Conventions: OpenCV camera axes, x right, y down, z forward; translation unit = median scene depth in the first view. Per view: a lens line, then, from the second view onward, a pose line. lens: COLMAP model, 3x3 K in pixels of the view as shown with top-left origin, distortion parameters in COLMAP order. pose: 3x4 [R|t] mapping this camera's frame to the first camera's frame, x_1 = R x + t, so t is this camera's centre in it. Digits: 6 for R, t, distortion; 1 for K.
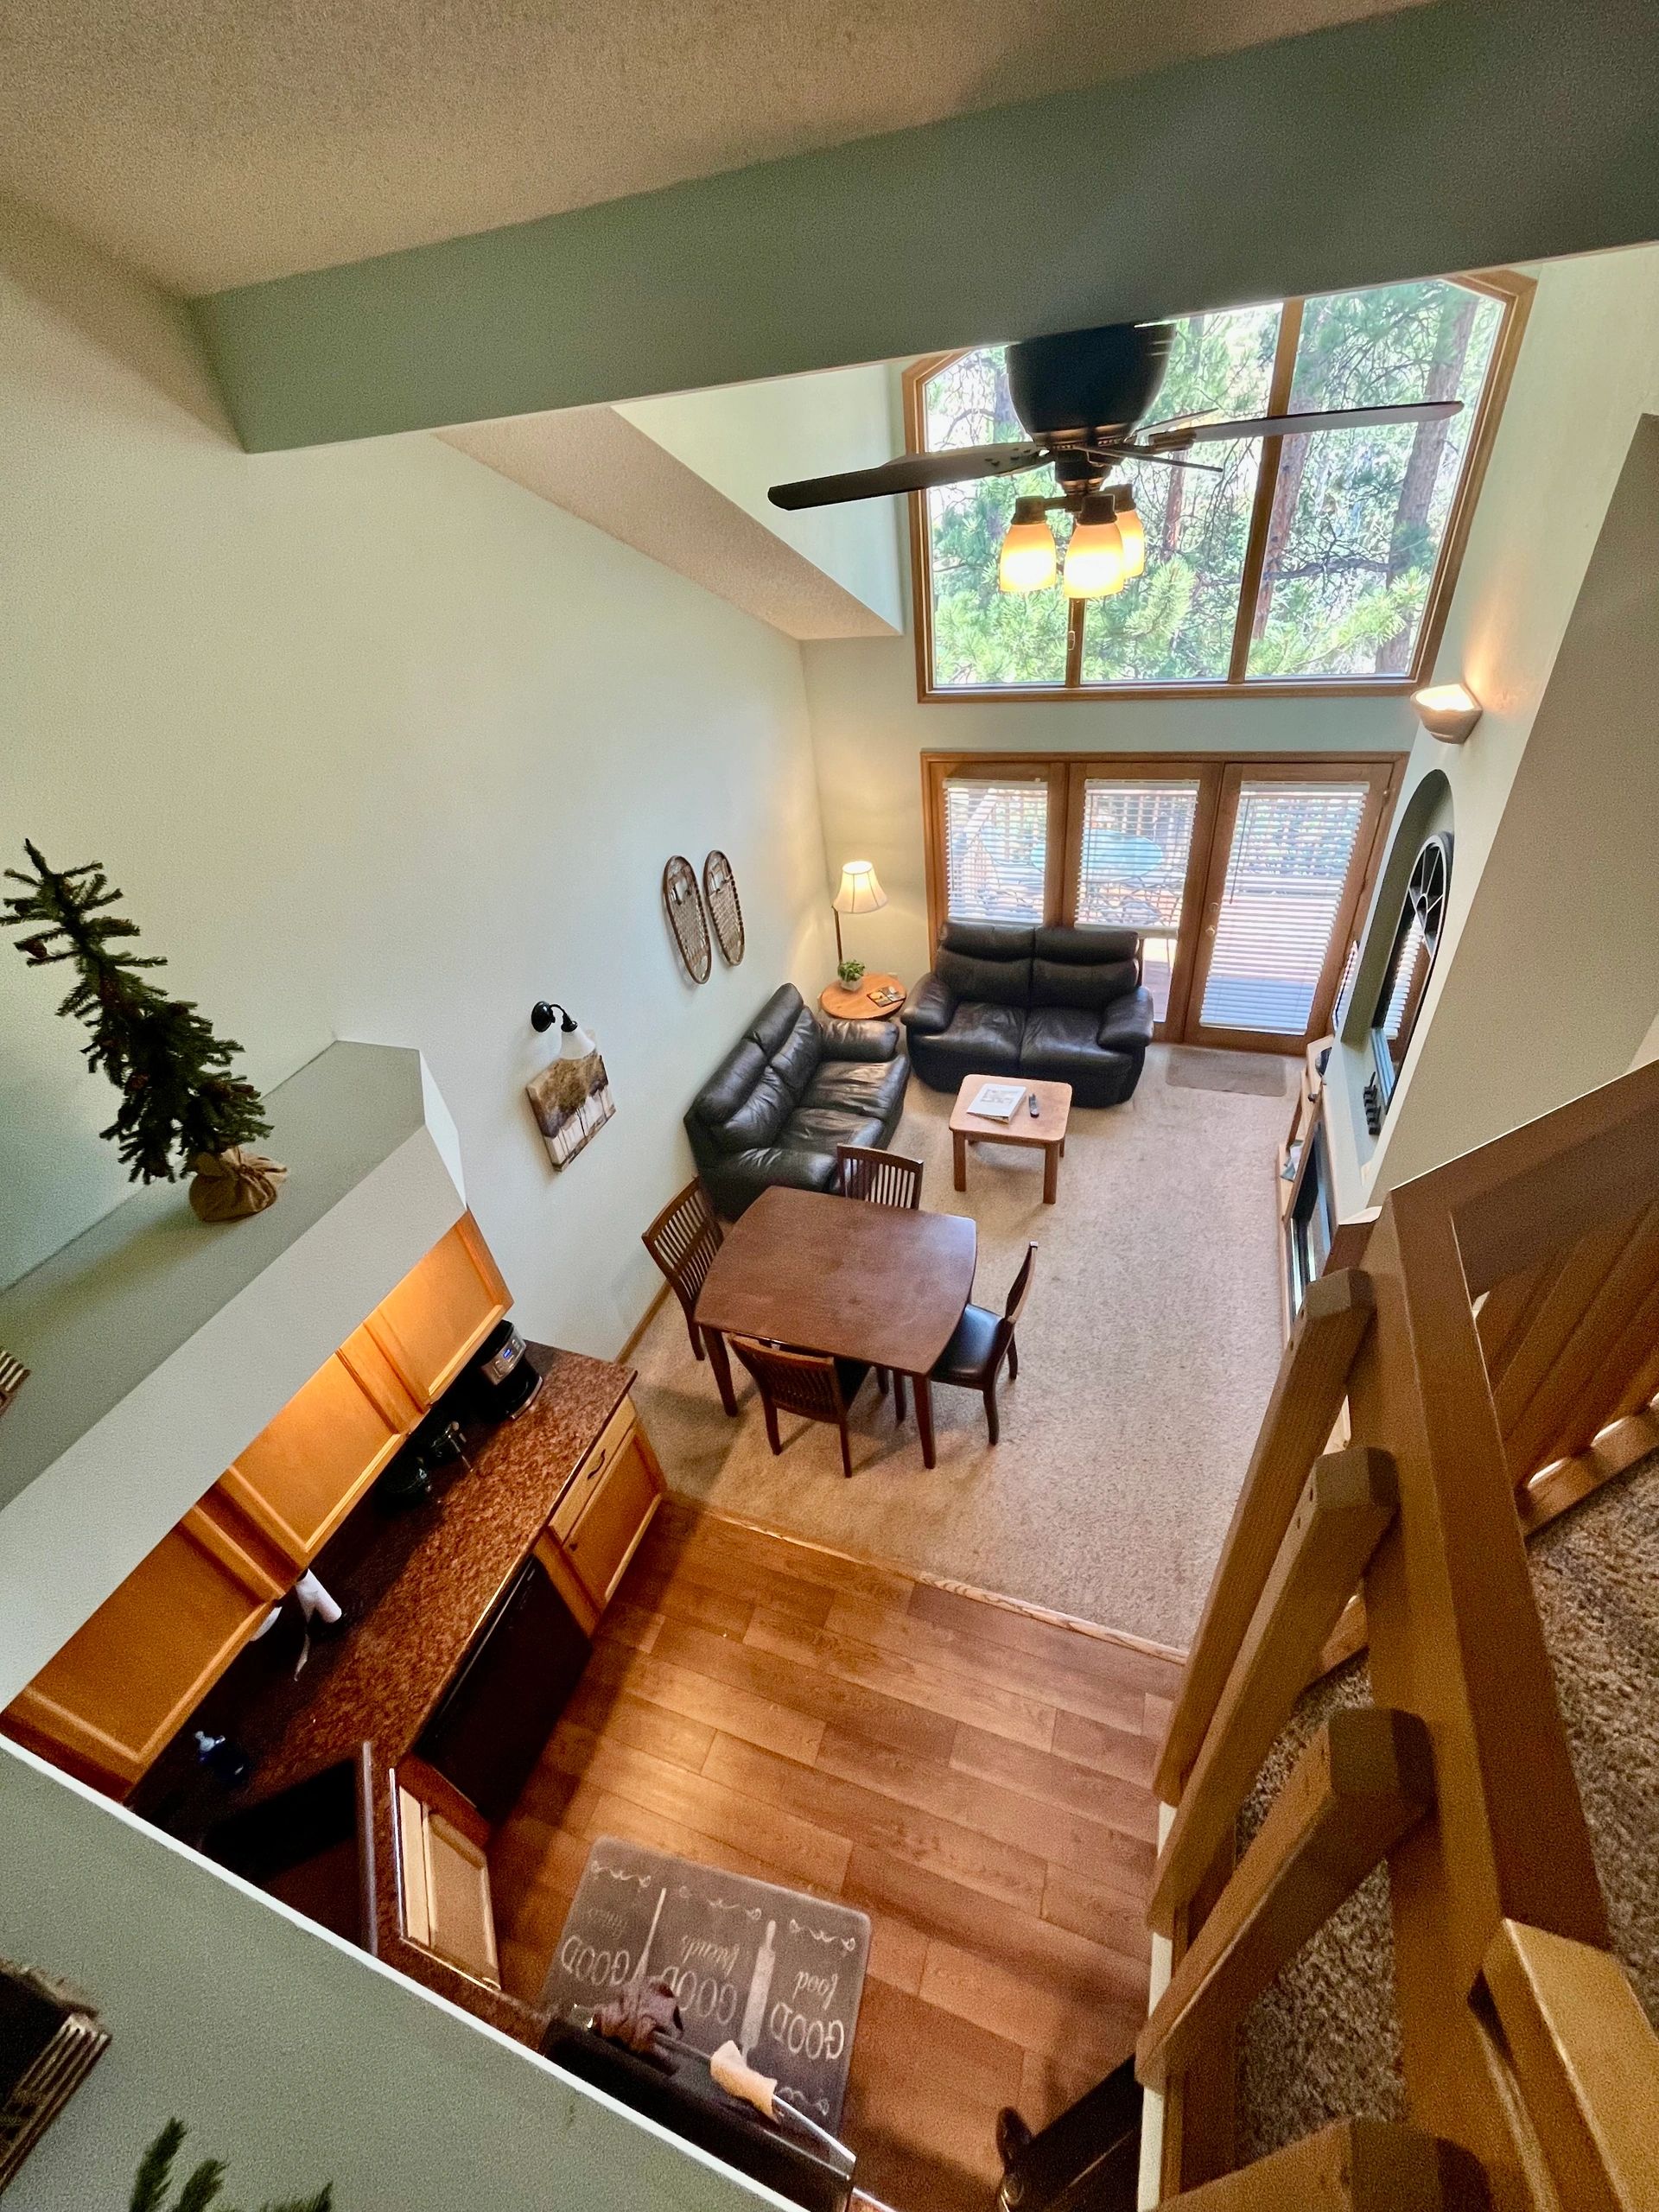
lens RADIAL K [[893.2, 0, 832.7], [0, 893.2, 1086.7], [0, 0, 1]] dist [-0.003518, -0.000004]
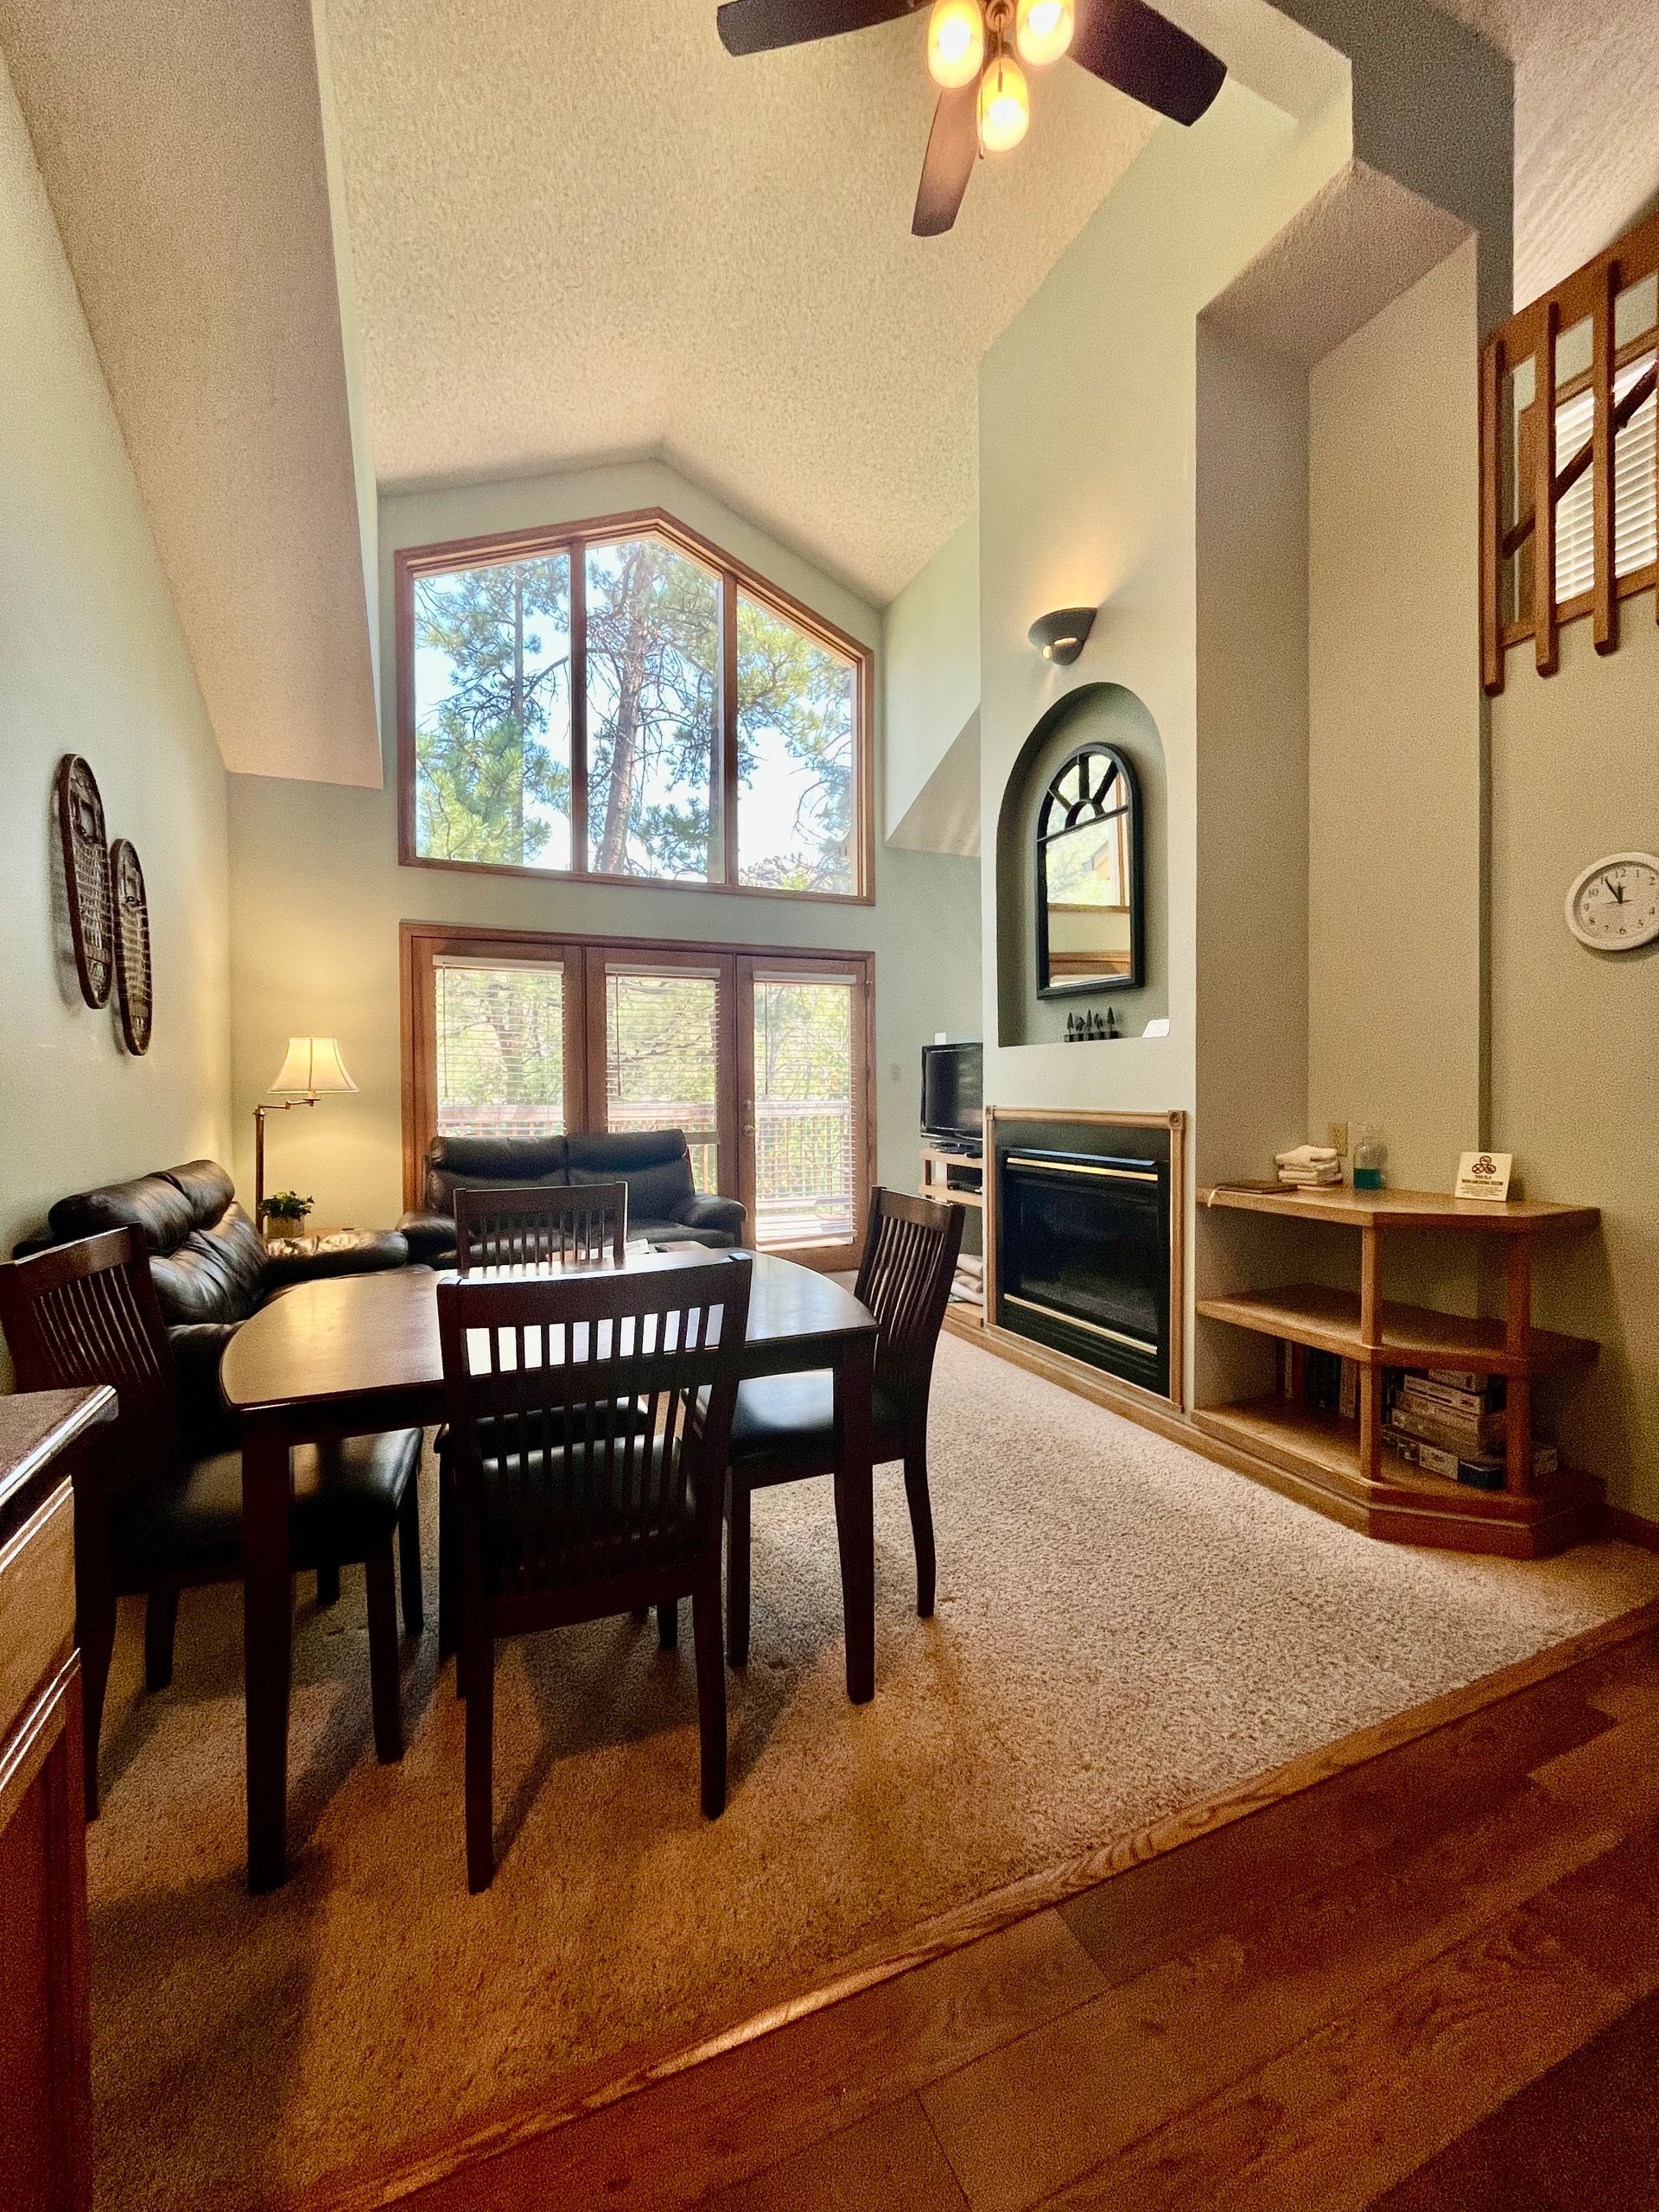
lens RADIAL K [[893.2, 0, 829.3], [0, 893.2, 1097.5], [0, 0, 1]] dist [-0.003518, -0.000004]
pose [[0.725428, 0.087249, 0.682746, -0.162778], [0.354774, 0.802618, -0.479520, 0.286309], [-0.589822, 0.590078, 0.551288, 0.436174]]
